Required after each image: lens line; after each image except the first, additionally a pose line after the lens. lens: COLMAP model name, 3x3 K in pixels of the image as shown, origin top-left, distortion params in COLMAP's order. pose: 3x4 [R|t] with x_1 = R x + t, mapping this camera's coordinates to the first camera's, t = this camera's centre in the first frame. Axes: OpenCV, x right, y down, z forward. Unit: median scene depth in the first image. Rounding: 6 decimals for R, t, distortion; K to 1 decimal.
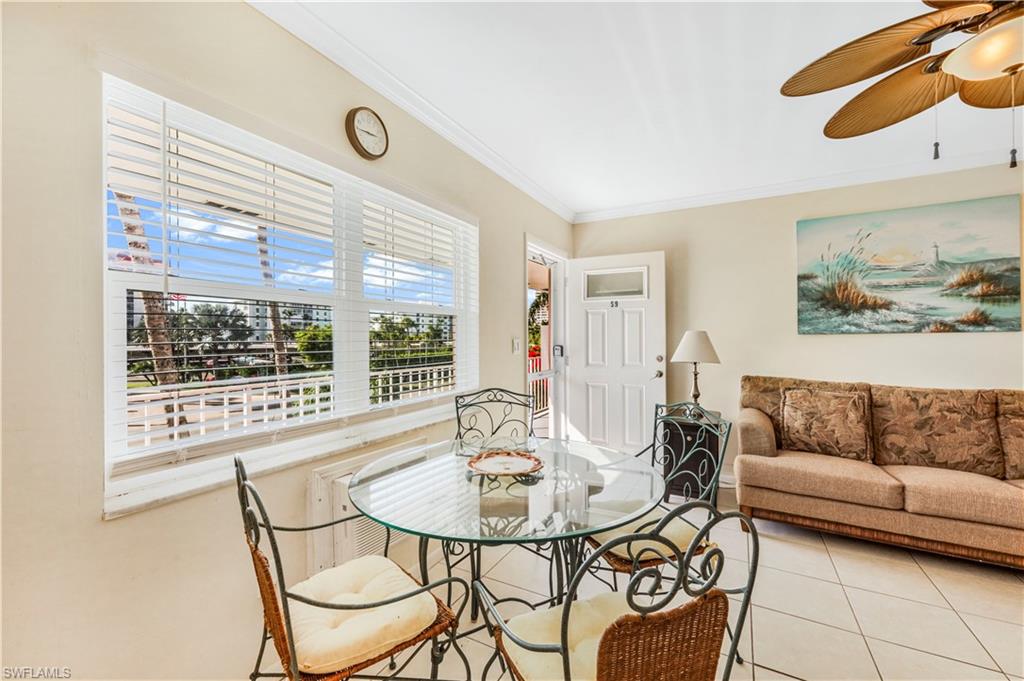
lens RADIAL K [[421.6, 0, 572.1], [0, 421.6, 342.5], [0, 0, 1]] dist [-0.007006, 0.003936]
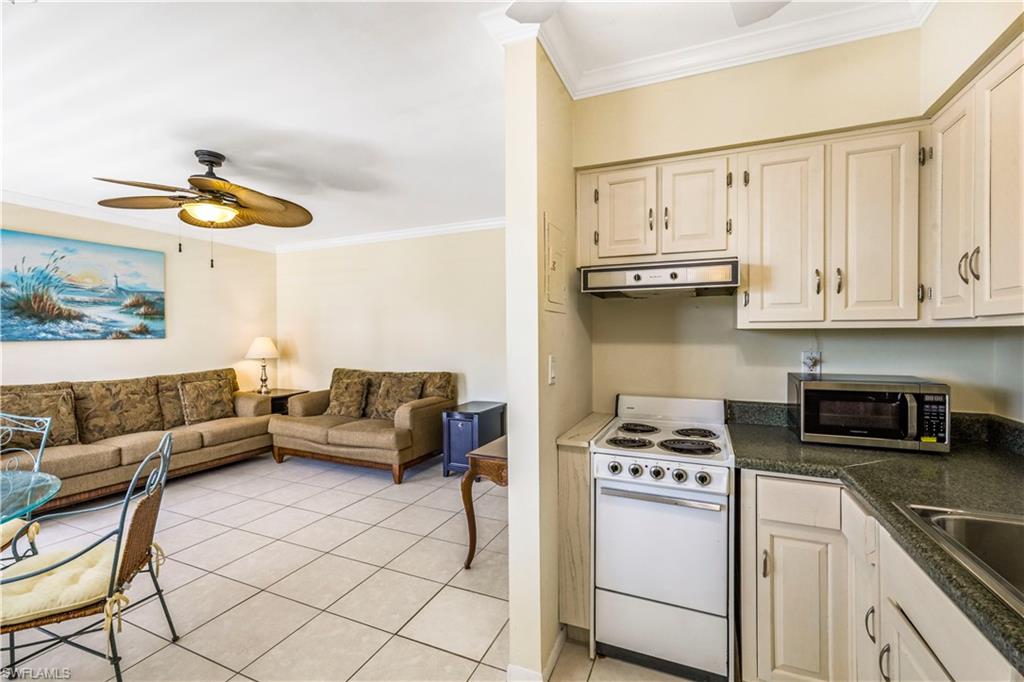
lens RADIAL K [[421.6, 0, 475.8], [0, 421.6, 335.3], [0, 0, 1]] dist [-0.007006, 0.003936]
pose [[-0.022722, 0.000224, 0.999742, -0.541075], [0.009150, 0.999958, -0.000016, -0.026041], [-0.999700, 0.009147, -0.022724, -0.145160]]
